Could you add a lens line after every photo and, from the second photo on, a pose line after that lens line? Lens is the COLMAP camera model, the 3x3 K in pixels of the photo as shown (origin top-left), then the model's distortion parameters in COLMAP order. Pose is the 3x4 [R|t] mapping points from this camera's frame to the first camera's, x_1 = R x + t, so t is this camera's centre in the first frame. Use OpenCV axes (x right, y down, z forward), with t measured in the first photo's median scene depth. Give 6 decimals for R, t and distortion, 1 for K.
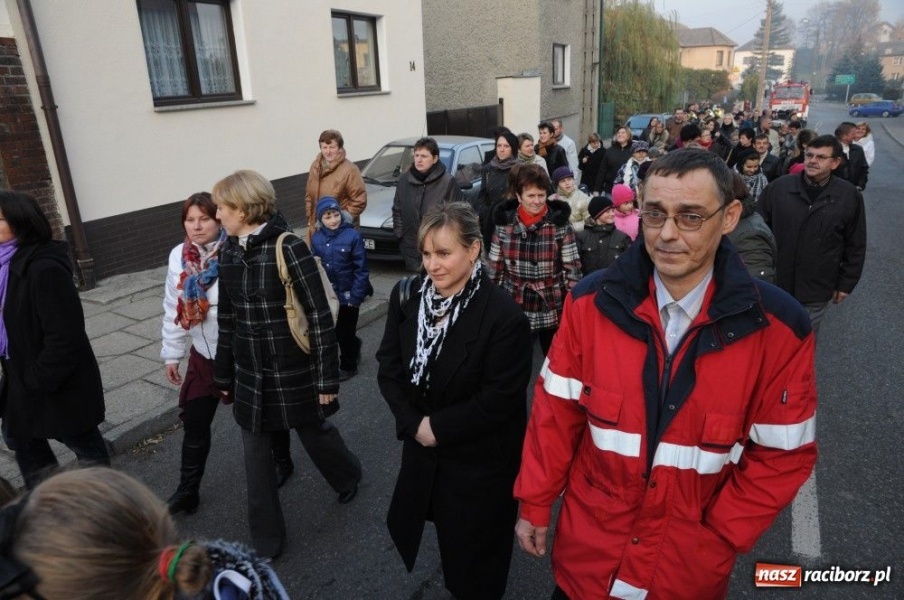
lens RADIAL K [[618.0, 0, 455.3], [0, 618.0, 302.1], [0, 0, 1]] dist [-0.118250, 0.083317]
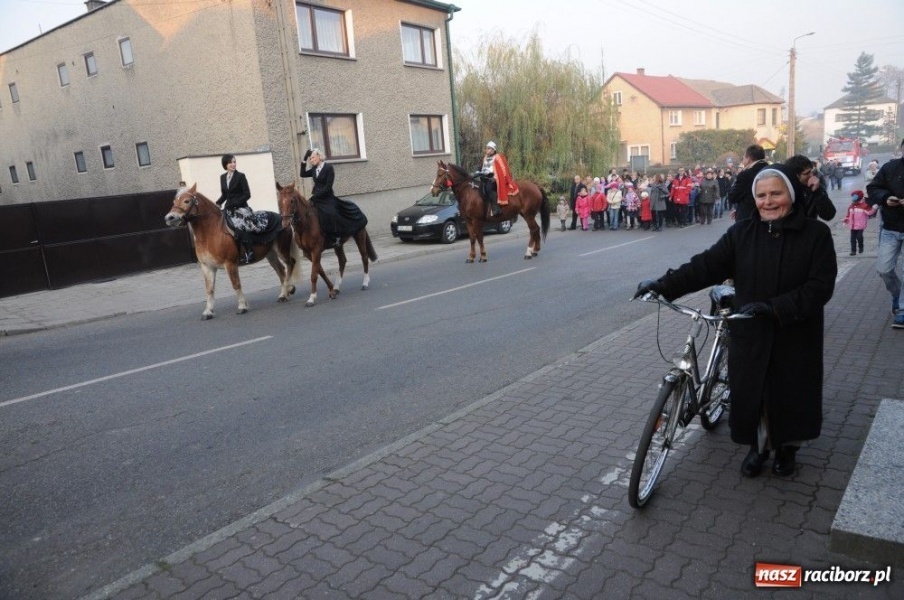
lens RADIAL K [[622.0, 0, 457.4], [0, 622.0, 303.6], [0, 0, 1]] dist [-0.114575, 0.082633]
pose [[0.984091, -0.001533, -0.177657, 0.176604], [-0.018468, 0.993663, -0.110872, -0.021949], [0.176701, 0.112389, 0.977827, 0.072408]]
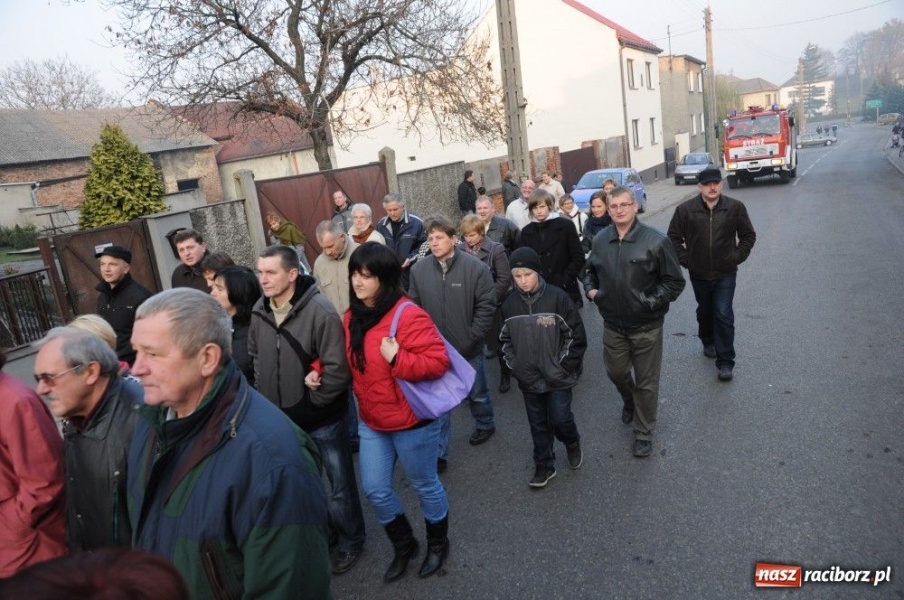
lens RADIAL K [[618.0, 0, 455.3], [0, 618.0, 302.1], [0, 0, 1]] dist [-0.118250, 0.083317]
pose [[0.992322, -0.078883, -0.095259, -0.172660], [0.069990, 0.993171, -0.093346, 0.124199], [0.101972, 0.085962, 0.991066, -0.384654]]
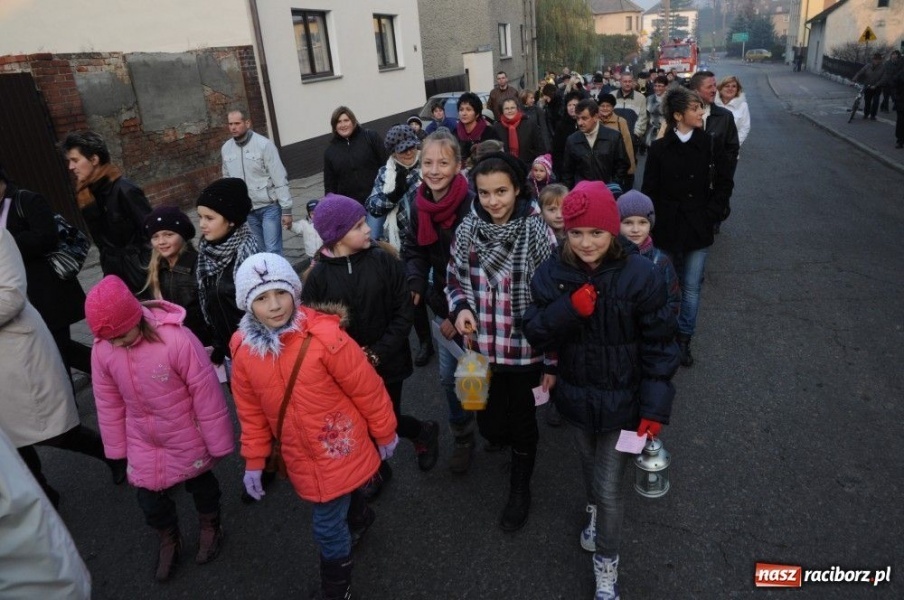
lens RADIAL K [[622.0, 0, 457.4], [0, 622.0, 303.6], [0, 0, 1]] dist [-0.114575, 0.082633]
pose [[0.990140, -0.092250, 0.105415, -0.038497], [0.088238, 0.995209, 0.042118, 0.033322], [-0.108796, -0.032401, 0.993536, -0.097141]]
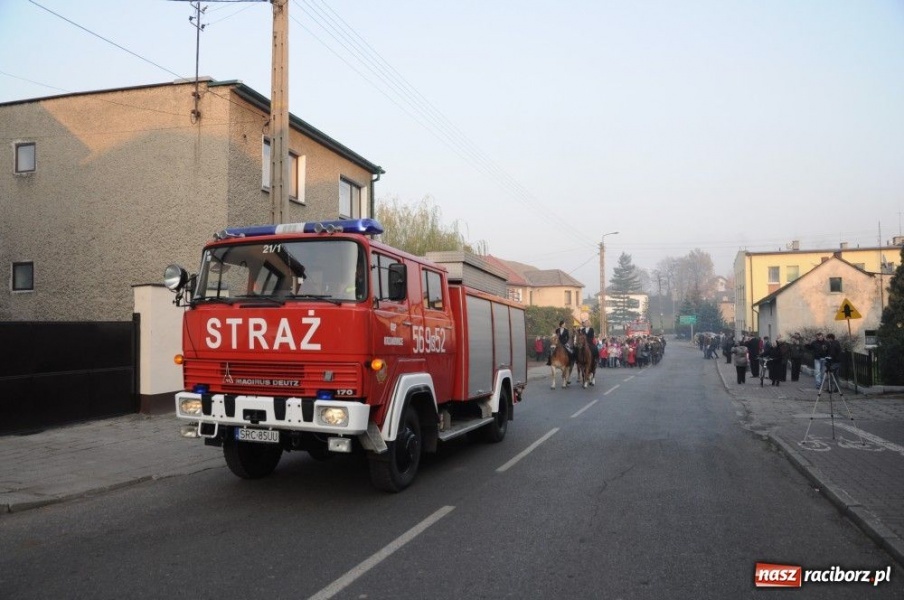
lens RADIAL K [[618.0, 0, 455.3], [0, 618.0, 302.1], [0, 0, 1]] dist [-0.118250, 0.083317]
pose [[0.985969, 0.035675, 0.163072, 0.095068], [0.027210, 0.929484, -0.367858, -0.022919], [-0.164696, 0.367134, 0.915471, 0.085425]]
